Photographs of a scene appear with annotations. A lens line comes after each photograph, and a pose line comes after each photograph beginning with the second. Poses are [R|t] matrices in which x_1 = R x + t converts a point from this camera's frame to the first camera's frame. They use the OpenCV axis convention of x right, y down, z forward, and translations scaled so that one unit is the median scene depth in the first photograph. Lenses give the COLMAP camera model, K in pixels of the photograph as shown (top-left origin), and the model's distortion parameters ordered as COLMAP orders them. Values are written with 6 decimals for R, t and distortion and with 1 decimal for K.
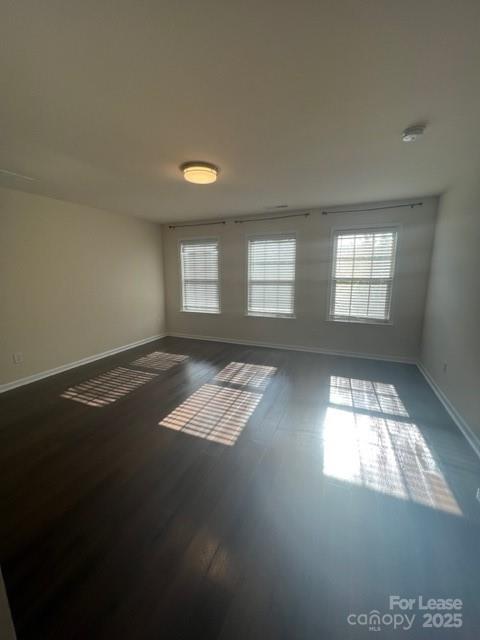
lens RADIAL K [[256.7, 0, 242.5], [0, 256.7, 320.0], [0, 0, 1]] dist [0.001158, -0.000010]
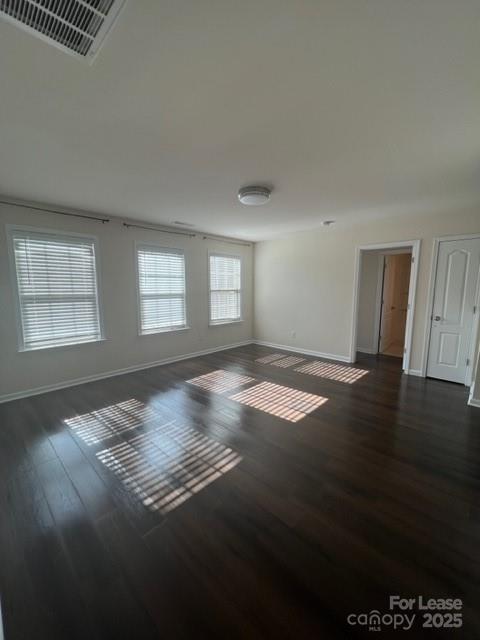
lens RADIAL K [[256.7, 0, 244.8], [0, 256.7, 319.0], [0, 0, 1]] dist [0.001158, -0.000010]
pose [[0.339720, -0.108300, 0.934270, -0.711600], [0.176823, 0.982990, 0.049650, -0.055731], [-0.923755, 0.148333, 0.353092, 0.398664]]
